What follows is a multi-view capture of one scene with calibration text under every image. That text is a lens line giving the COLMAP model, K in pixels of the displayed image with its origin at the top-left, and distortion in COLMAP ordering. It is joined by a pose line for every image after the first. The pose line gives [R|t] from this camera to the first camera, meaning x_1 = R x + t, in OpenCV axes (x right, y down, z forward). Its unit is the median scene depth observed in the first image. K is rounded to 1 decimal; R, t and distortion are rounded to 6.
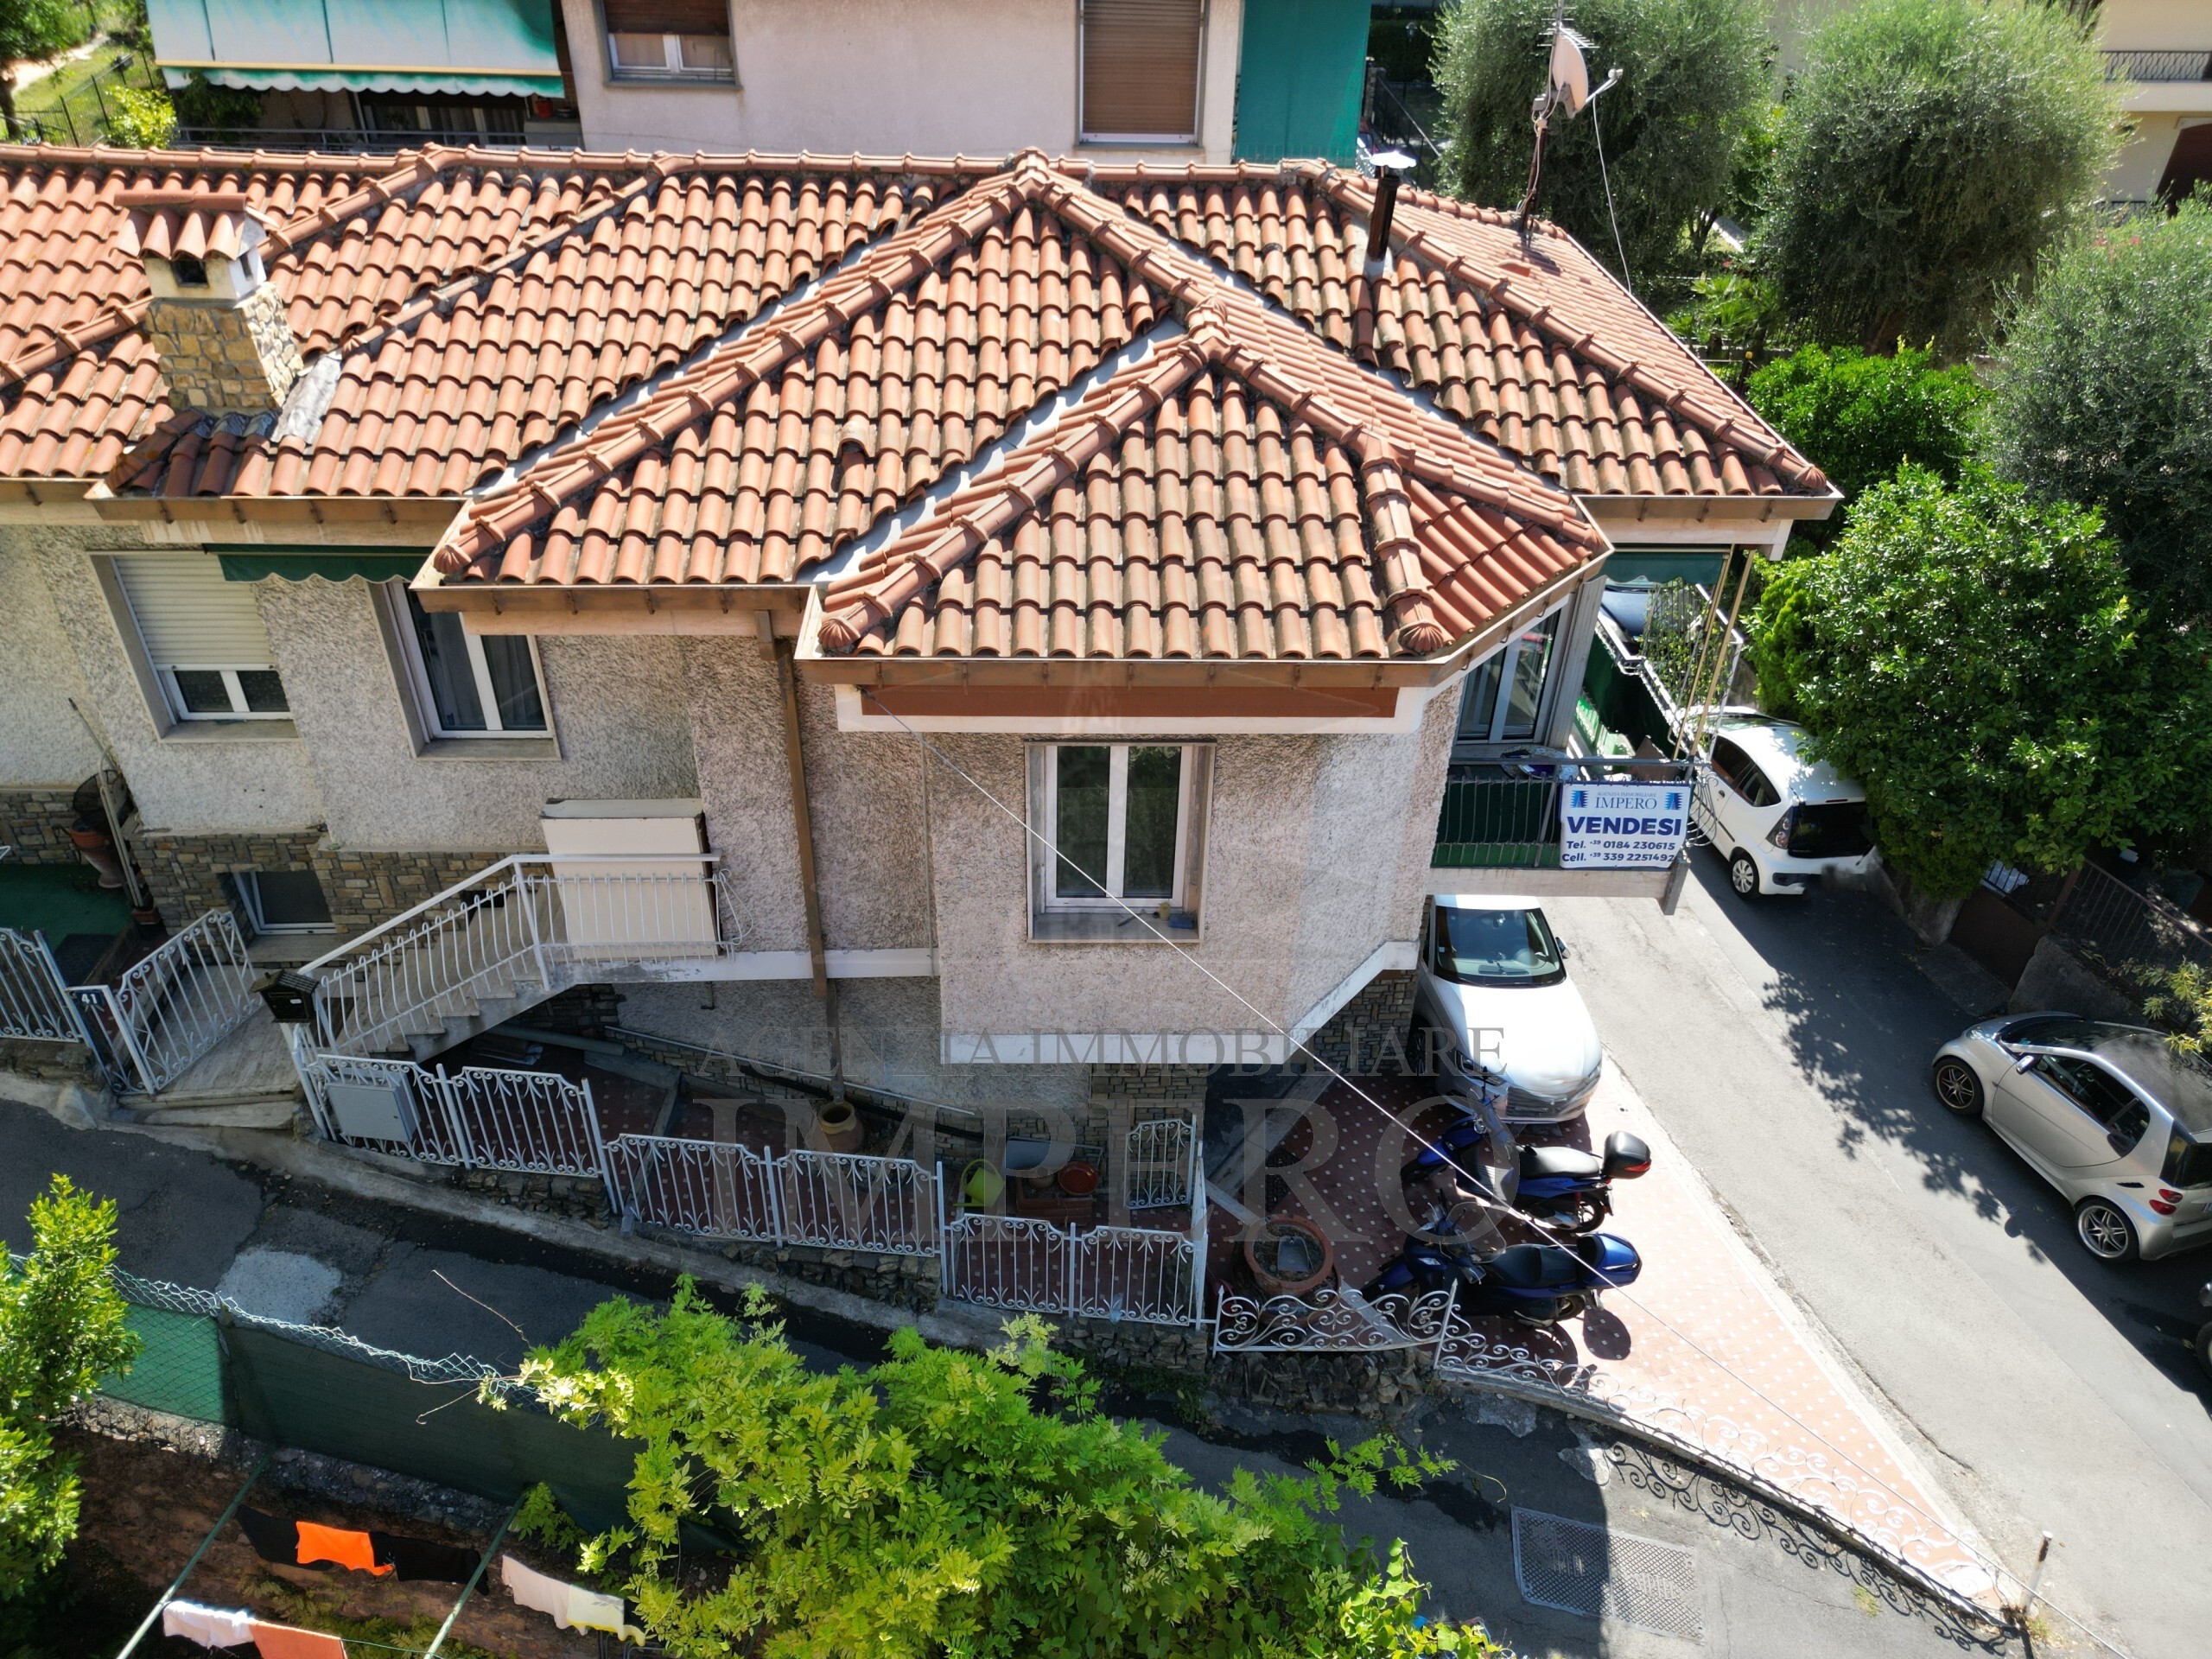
lens RADIAL K [[1551.2, 0, 1118.2], [0, 1551.2, 832.1], [0, 0, 1]] dist [0.064428, -0.055570]
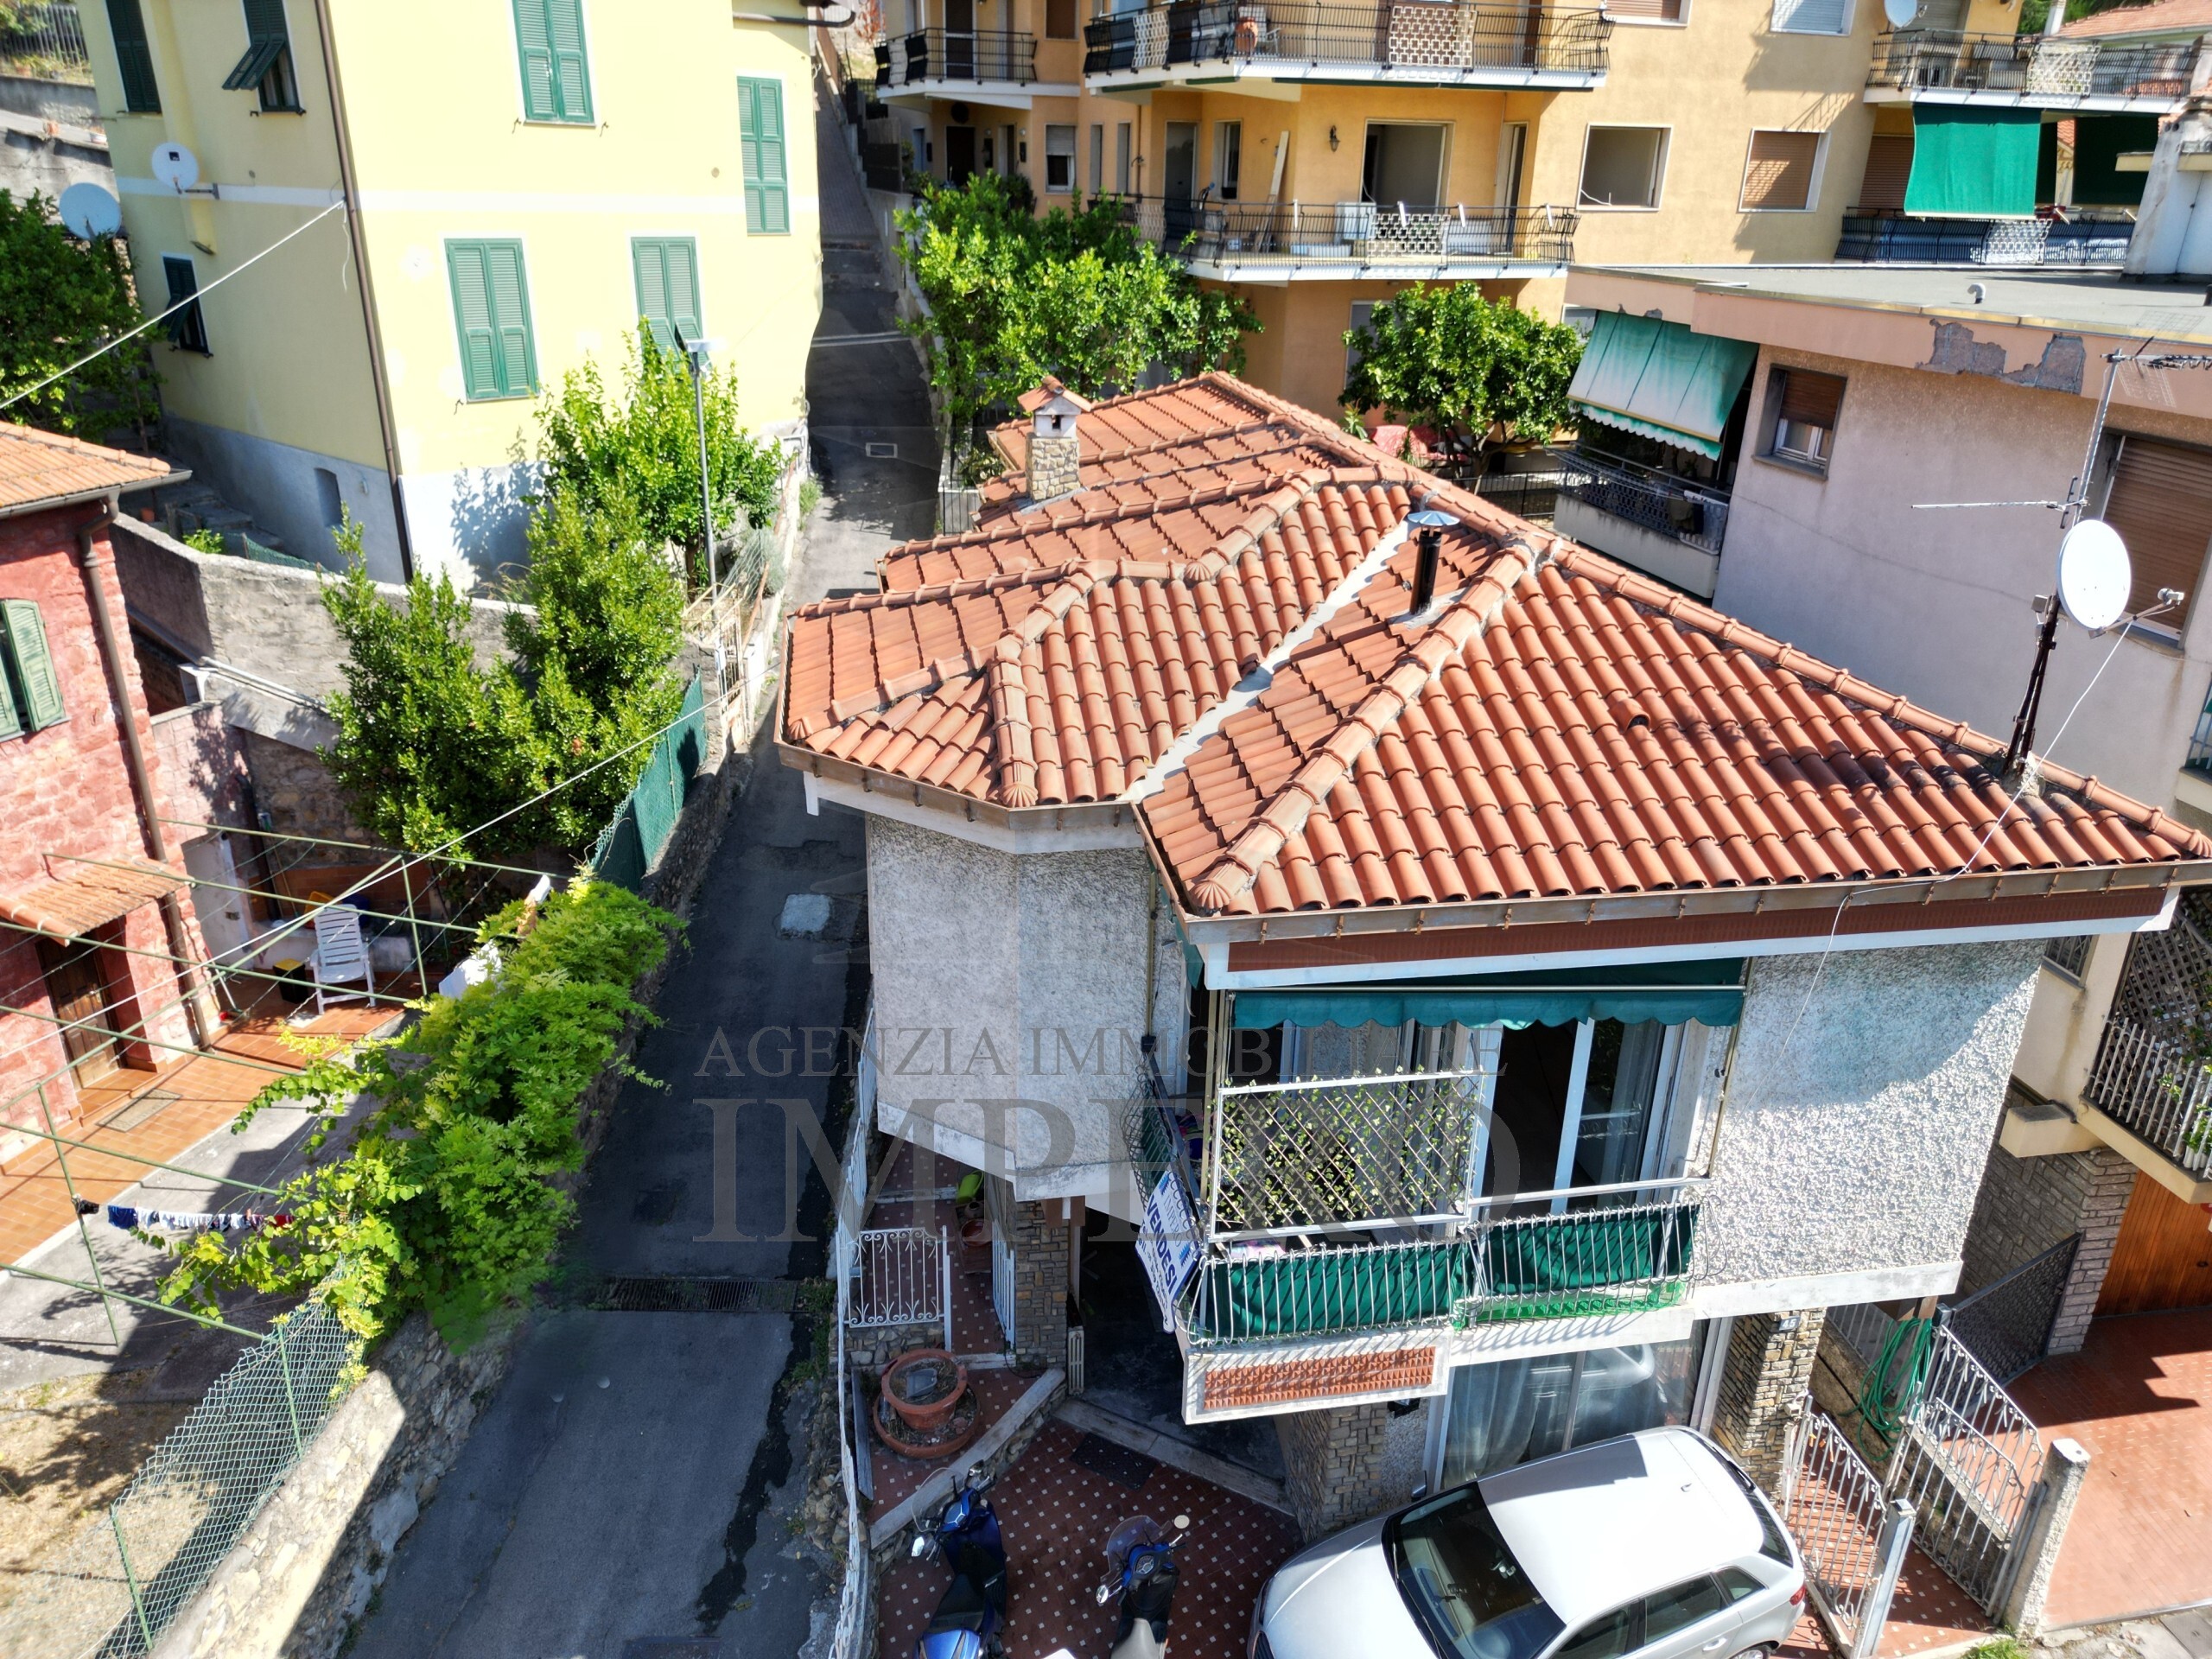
lens RADIAL K [[1551.2, 0, 1118.2], [0, 1551.2, 832.1], [0, 0, 1]] dist [0.064428, -0.055570]
pose [[0.134747, 0.364482, -0.921410, 1.076775], [-0.587874, 0.777961, 0.221767, -0.372517], [0.797651, 0.511791, 0.319097, 0.632600]]
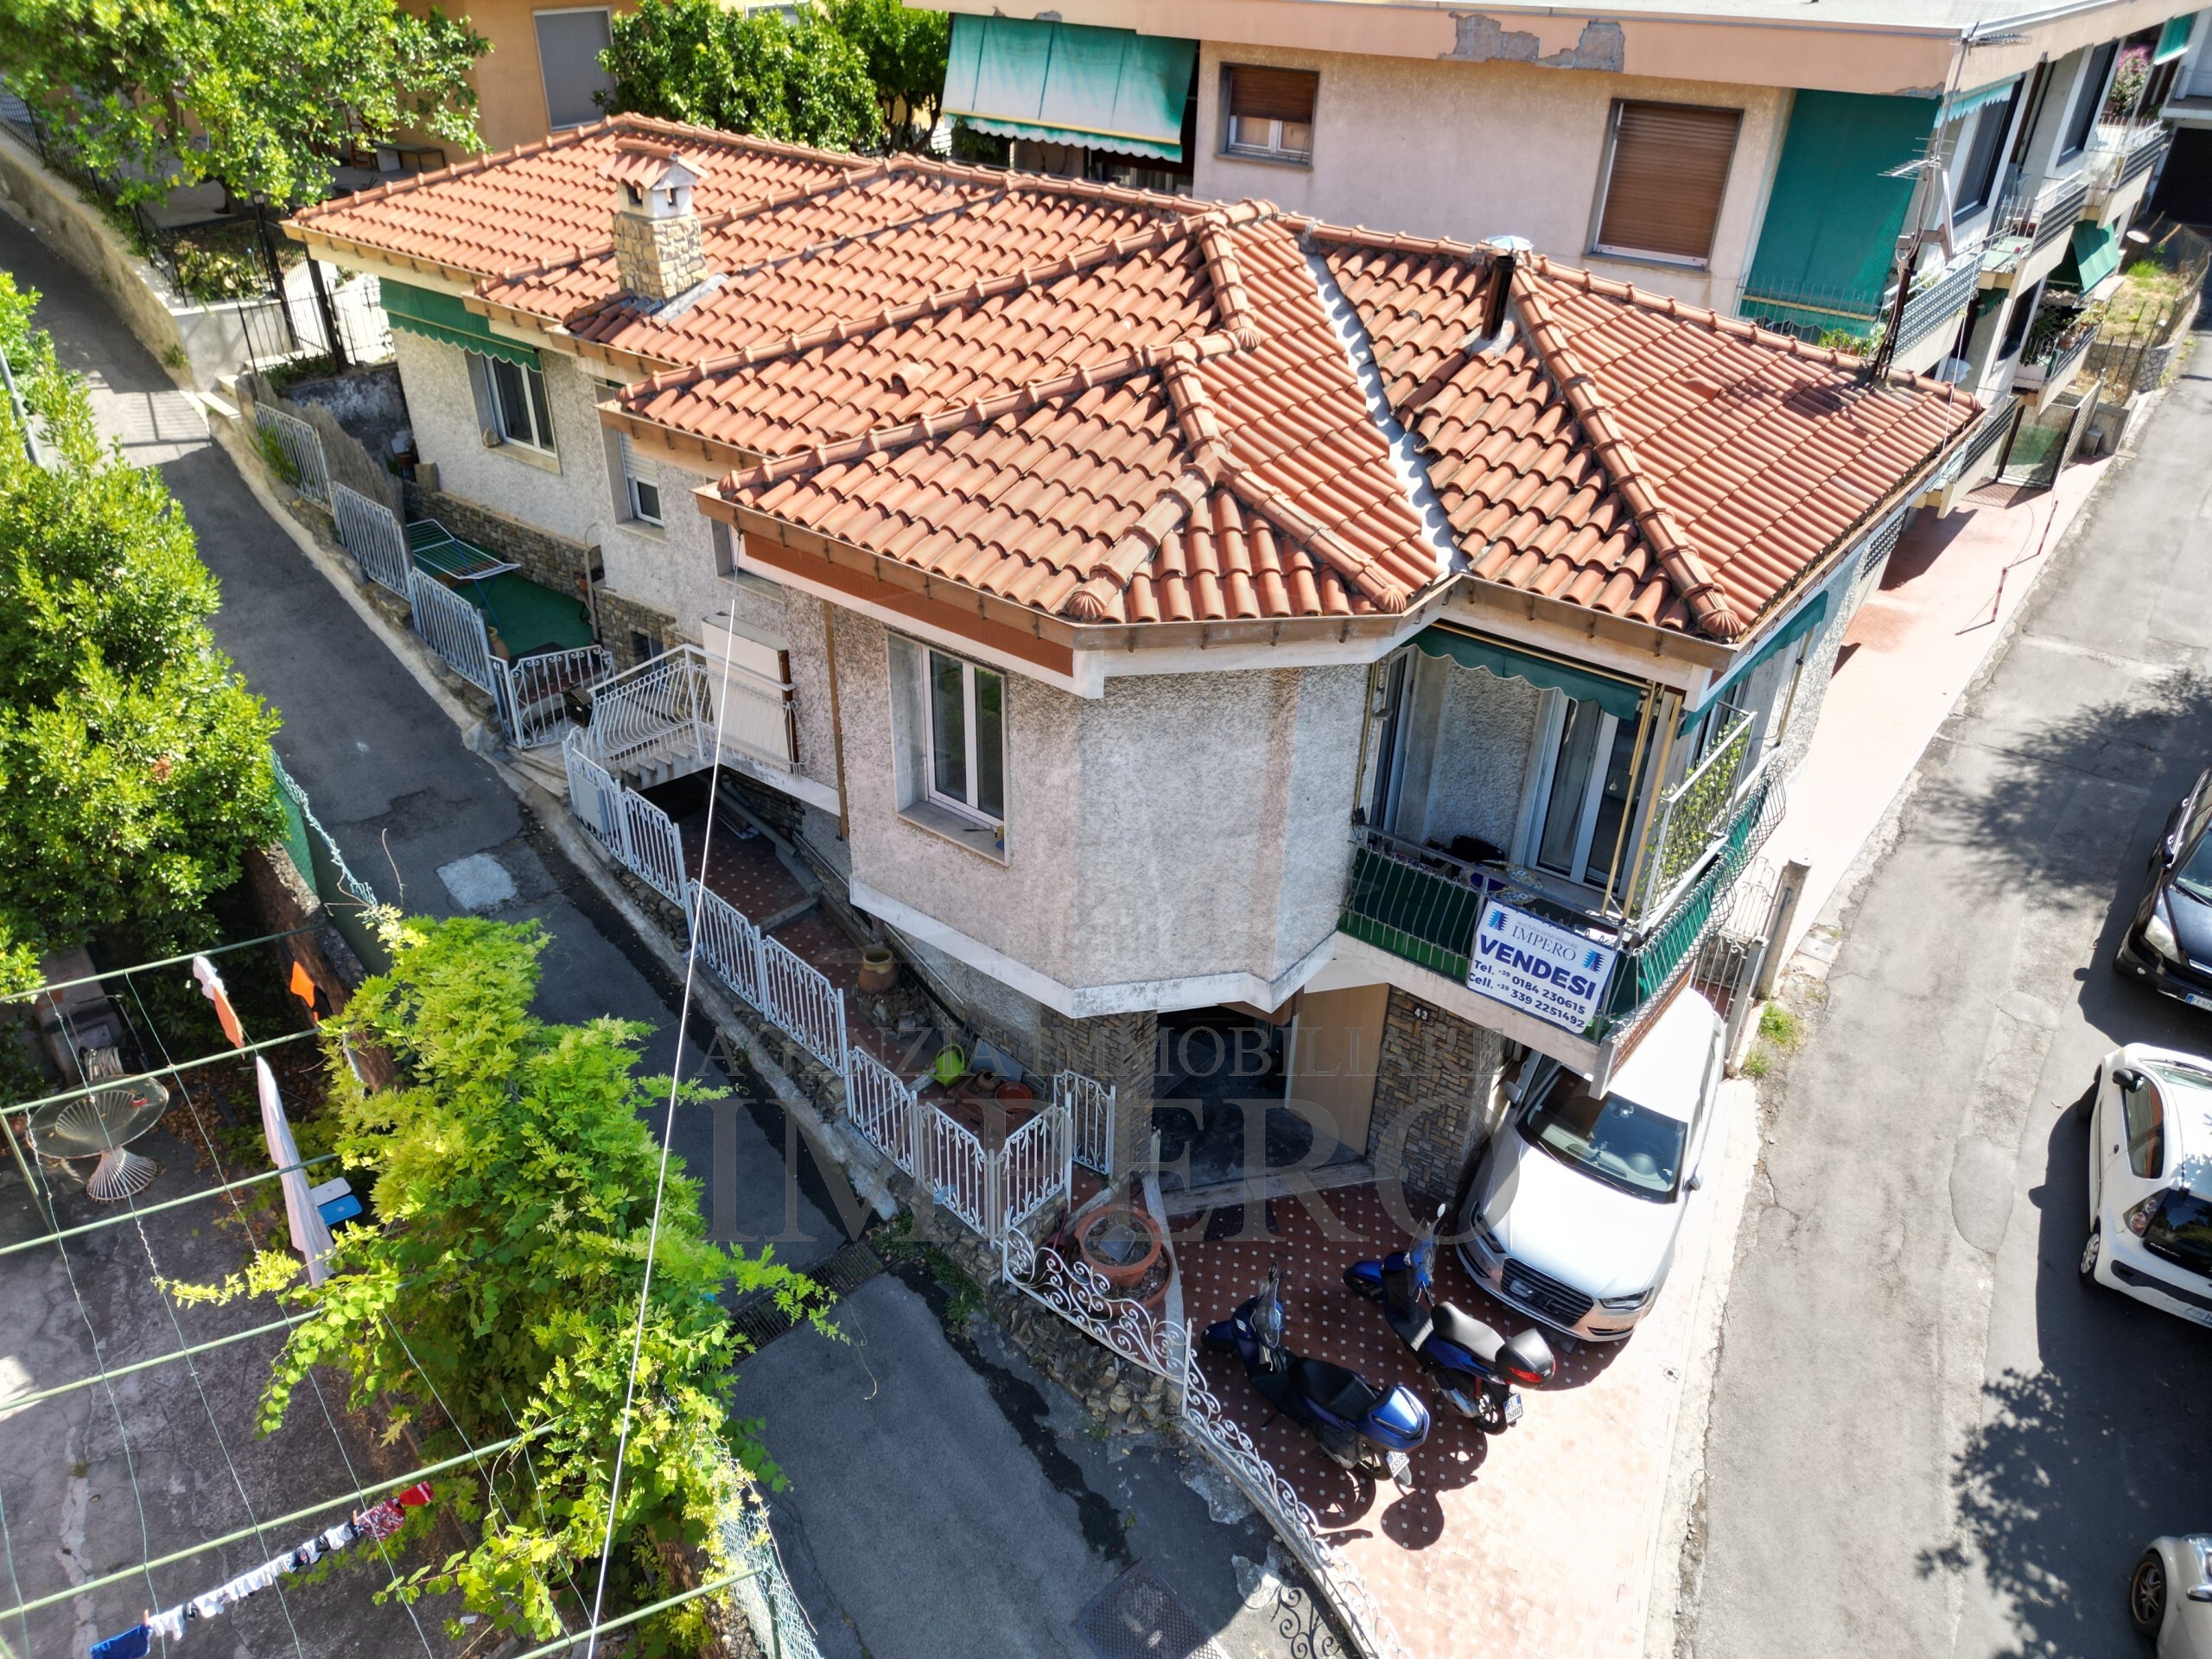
lens RADIAL K [[1551.2, 0, 1118.2], [0, 1551.2, 832.1], [0, 0, 1]] dist [0.064428, -0.055570]
pose [[0.768153, 0.328989, -0.549279, 0.648354], [-0.374567, 0.926675, 0.031206, -0.014789], [0.519270, 0.181771, 0.835056, 0.096191]]
